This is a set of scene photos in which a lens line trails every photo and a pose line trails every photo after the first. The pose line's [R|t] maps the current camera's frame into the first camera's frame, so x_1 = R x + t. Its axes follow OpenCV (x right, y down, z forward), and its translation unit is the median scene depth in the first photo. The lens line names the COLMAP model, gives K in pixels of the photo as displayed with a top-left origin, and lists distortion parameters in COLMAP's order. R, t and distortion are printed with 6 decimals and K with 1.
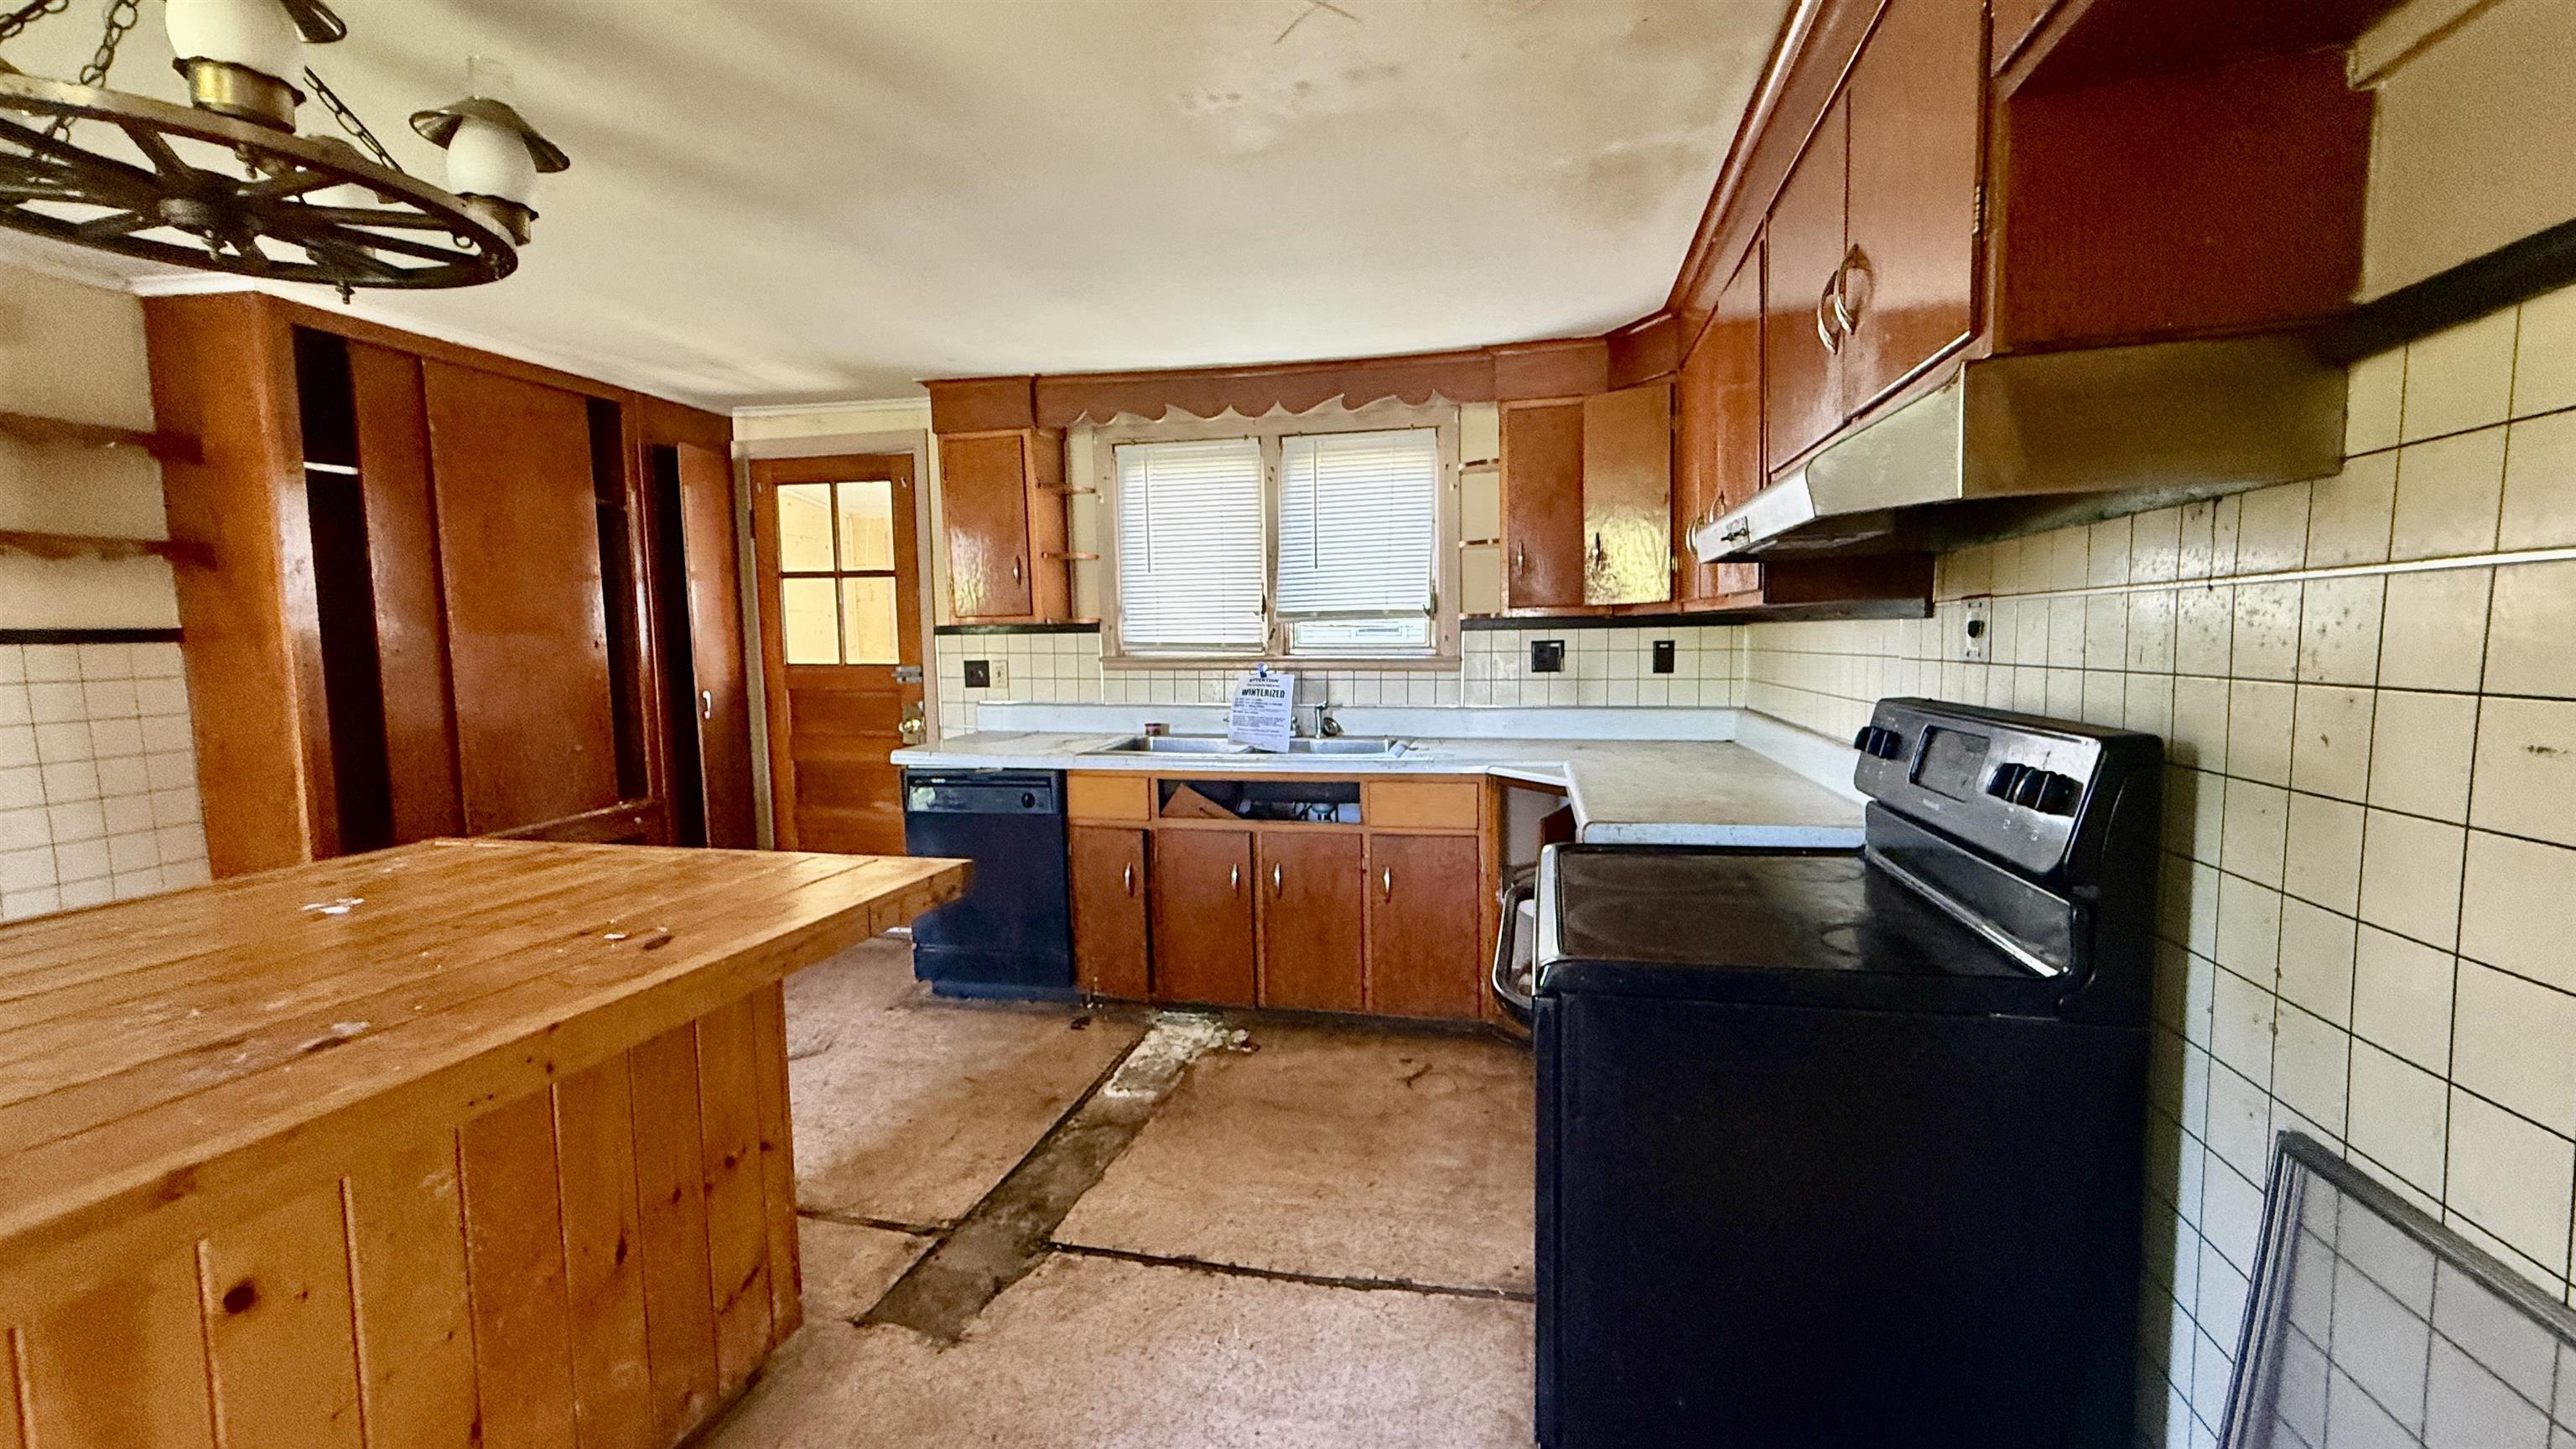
lens RADIAL K [[1033.6, 0, 1288.9], [0, 1033.6, 716.6], [0, 0, 1]] dist [0.001685, 0.000101]
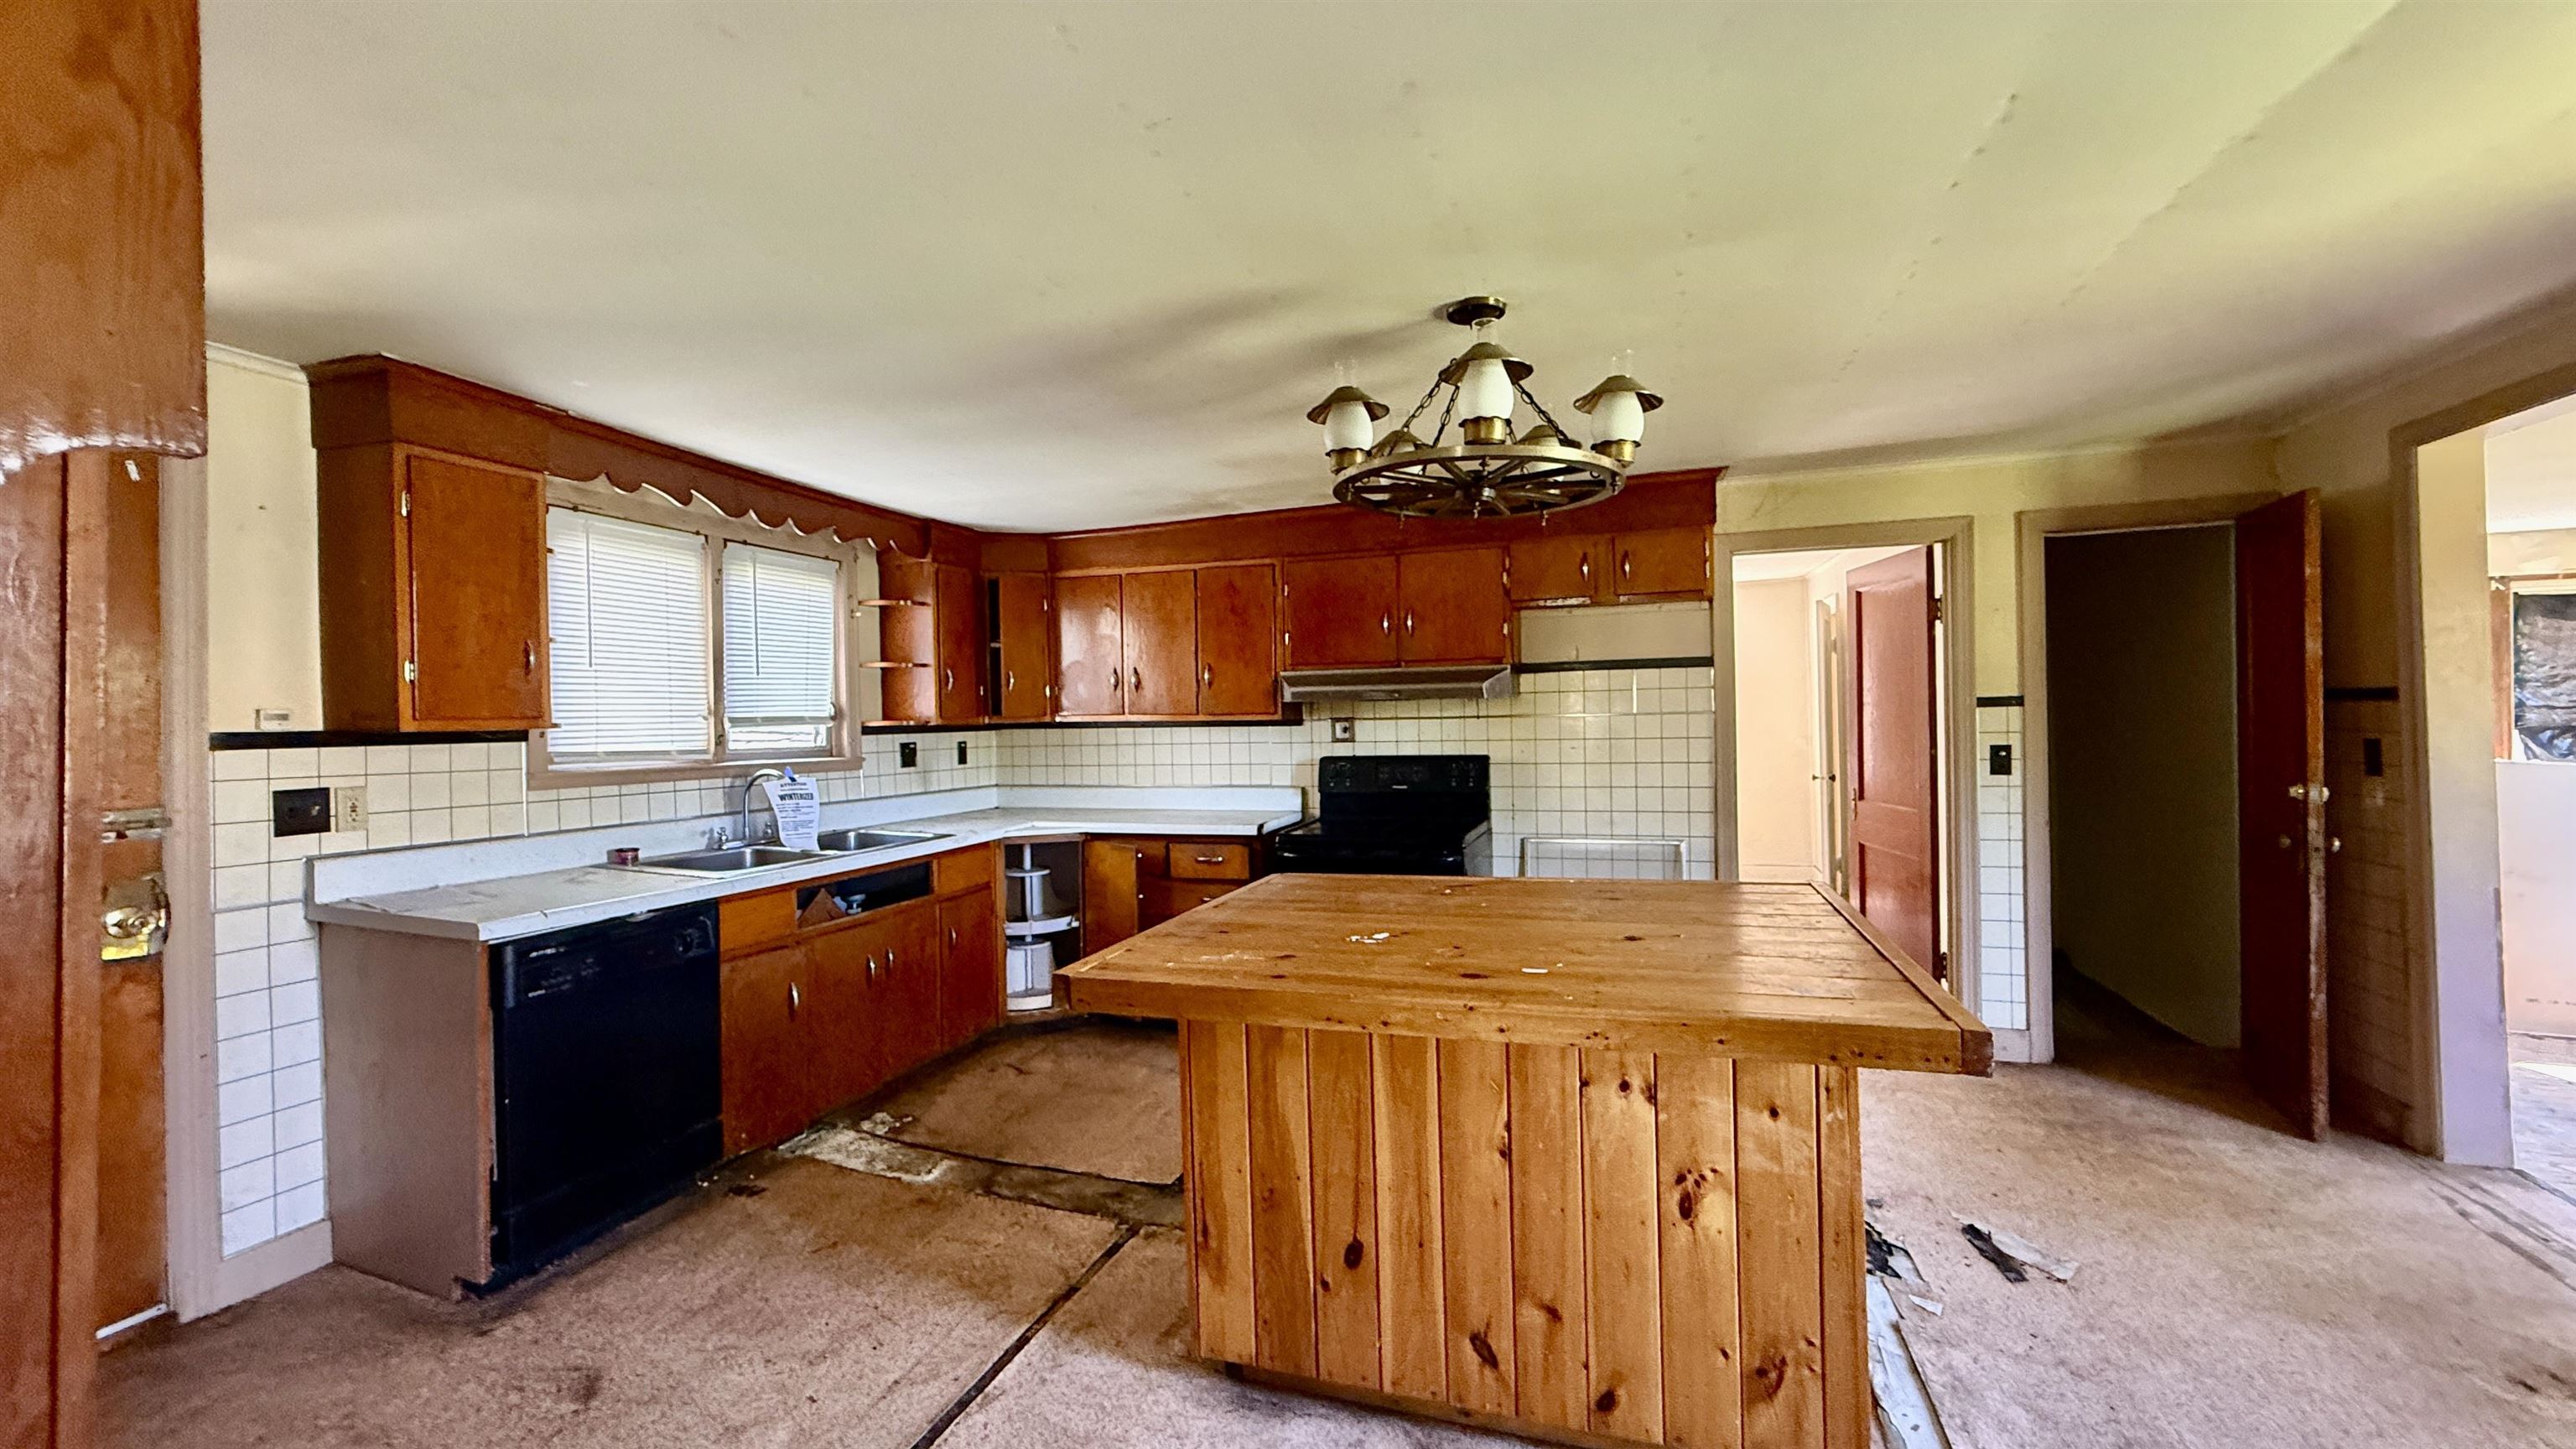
lens RADIAL K [[1033.6, 0, 1280.8], [0, 1033.6, 725.3], [0, 0, 1]] dist [0.001685, 0.000101]
pose [[0.096376, 0.004526, 0.995335, -0.996283], [0.092697, 0.995603, -0.013503, -0.035456], [-0.991019, 0.093565, 0.095533, 0.430859]]
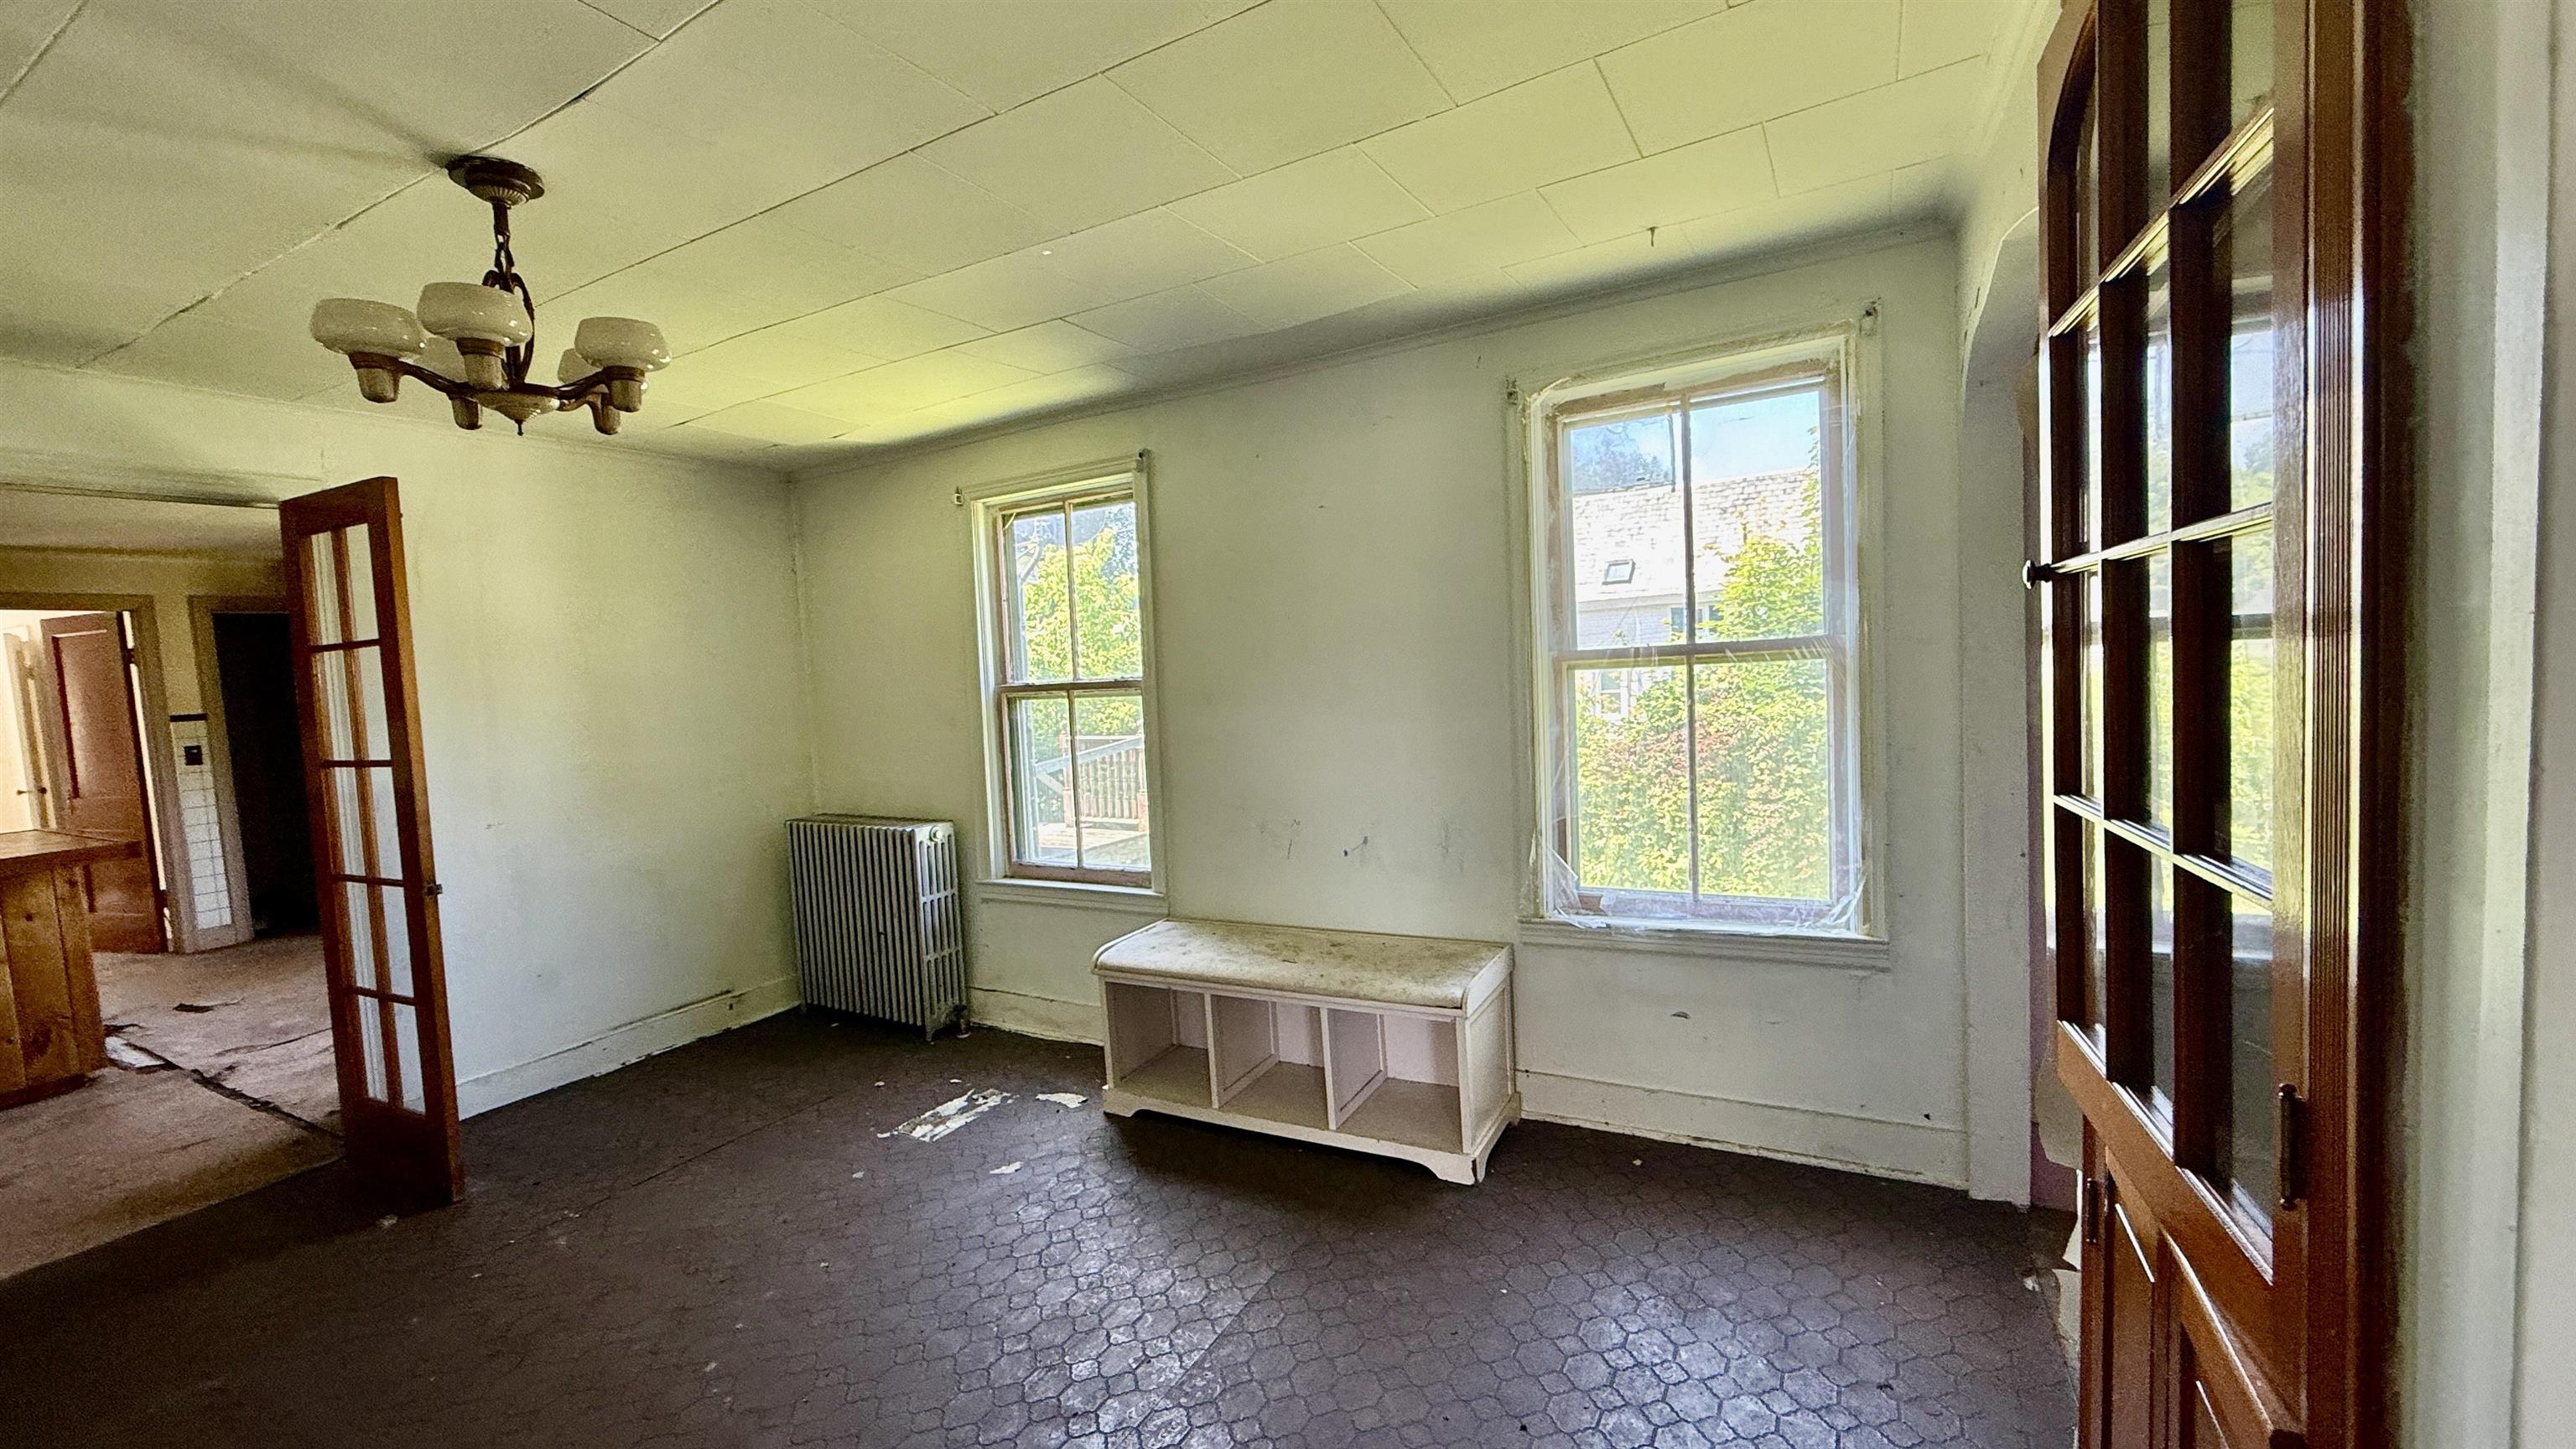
lens RADIAL K [[1033.6, 0, 1289.7], [0, 1033.6, 730.0], [0, 0, 1]] dist [0.001685, 0.000101]
pose [[-0.956118, 0.046255, 0.289309, -2.170507], [0.088541, 0.986906, 0.134824, -0.056186], [-0.279284, 0.154524, -0.947693, 0.938677]]
